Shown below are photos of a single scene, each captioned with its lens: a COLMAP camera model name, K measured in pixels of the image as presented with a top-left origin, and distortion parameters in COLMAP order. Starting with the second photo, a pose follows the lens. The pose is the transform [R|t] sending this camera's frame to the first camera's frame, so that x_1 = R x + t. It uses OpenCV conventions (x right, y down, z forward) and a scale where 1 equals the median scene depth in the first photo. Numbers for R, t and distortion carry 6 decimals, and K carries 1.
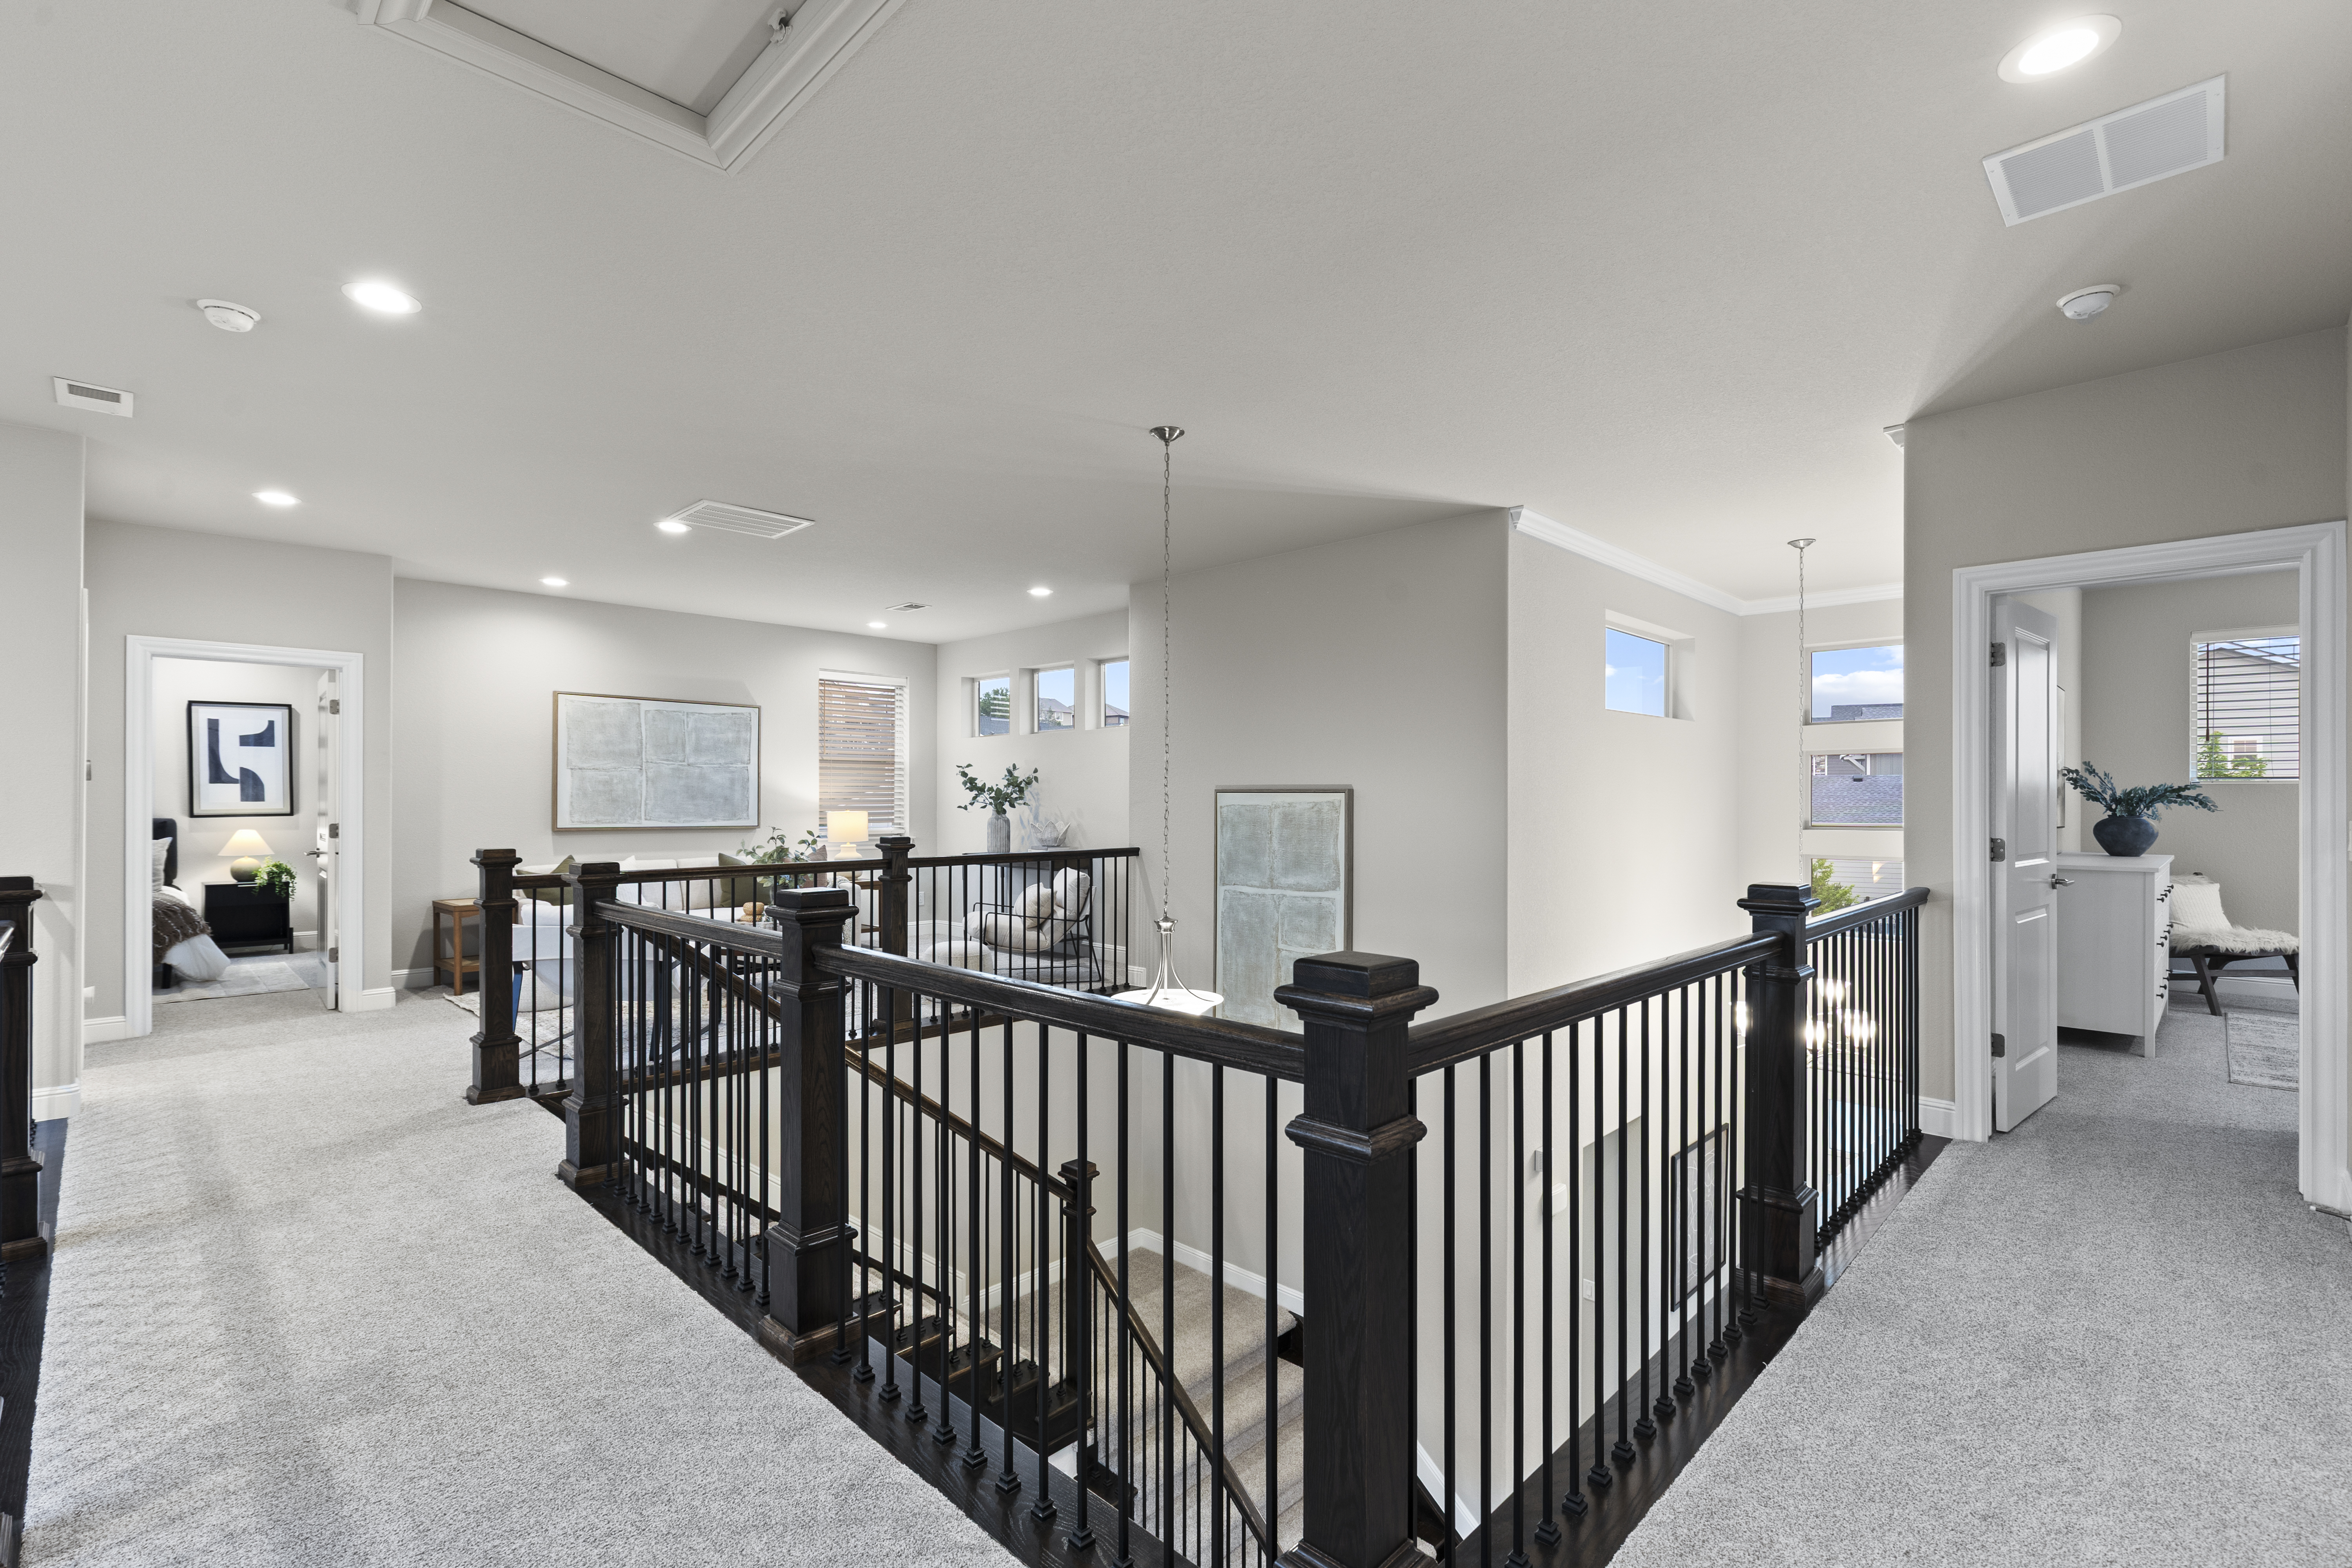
lens RADIAL K [[1052.2, 0, 1179.5], [0, 1052.2, 799.9], [0, 0, 1]] dist [0.000733, -0.000927]
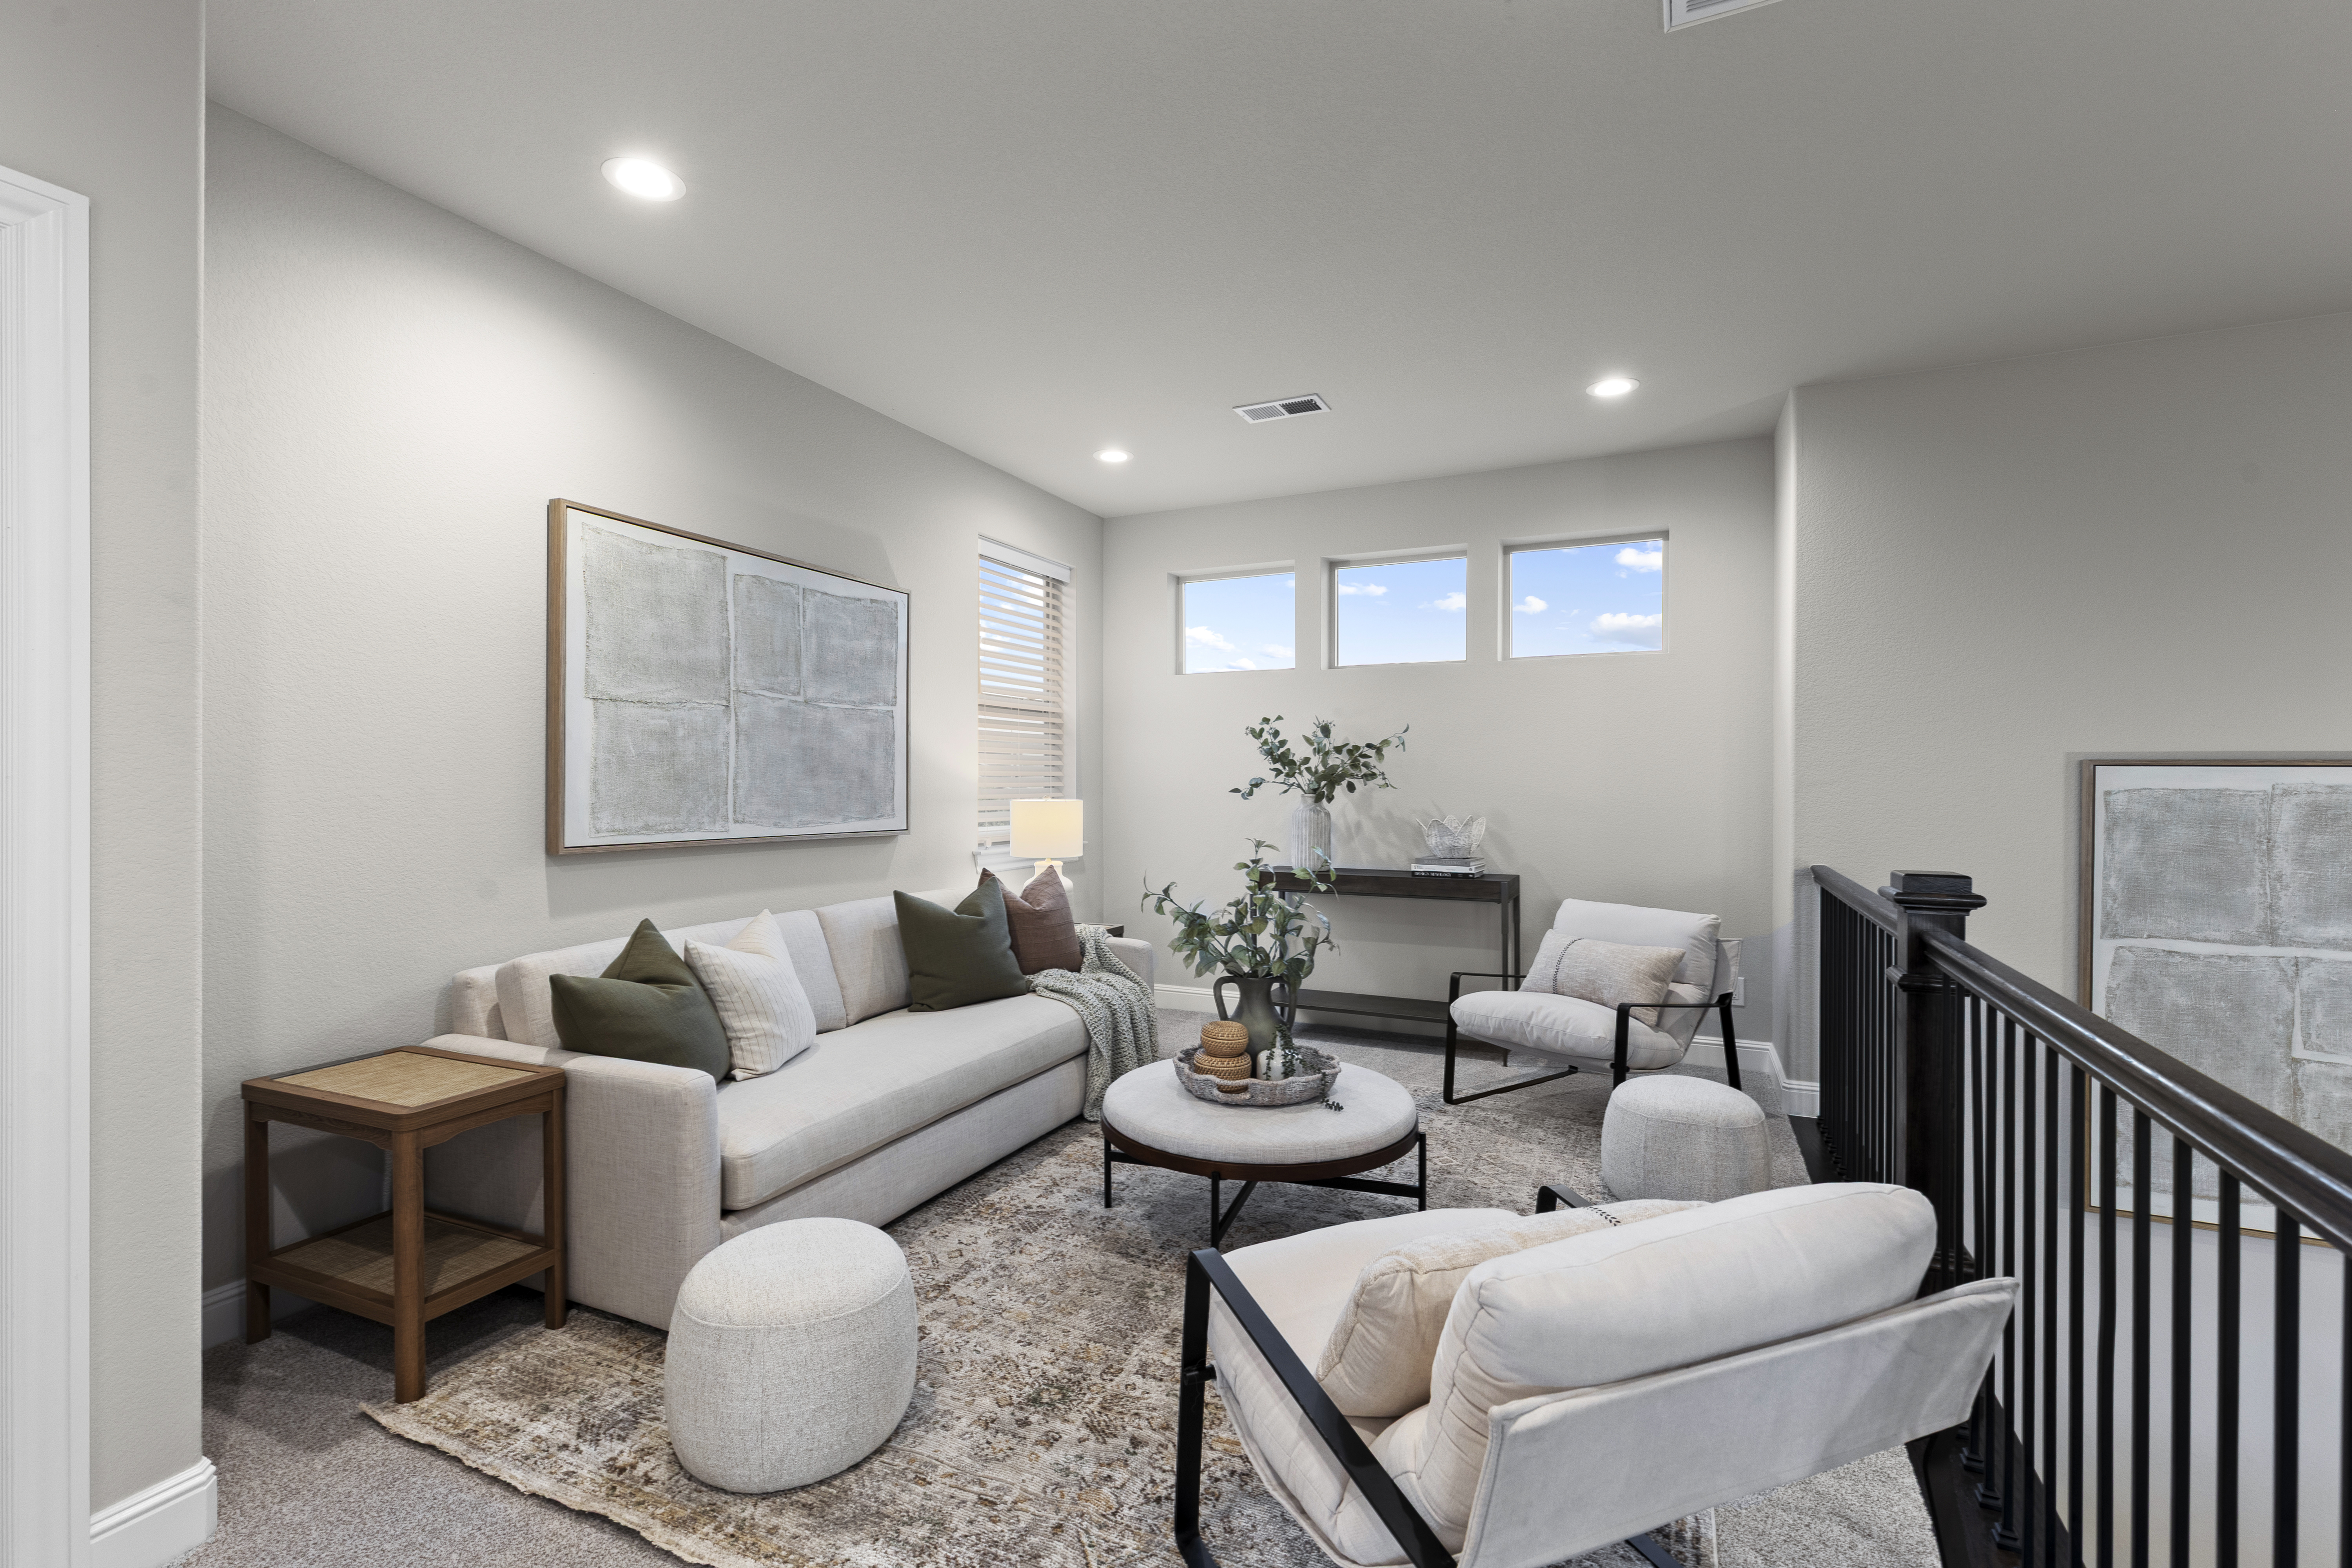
lens RADIAL K [[1054.1, 0, 1176.0], [0, 1054.1, 784.0], [0, 0, 1]] dist [0.008302, -0.003078]
pose [[0.945113, 0.000560, 0.326742, -0.485754], [-0.001988, 0.999990, 0.004038, 0.000731], [-0.326737, -0.004466, 0.945105, 0.531076]]
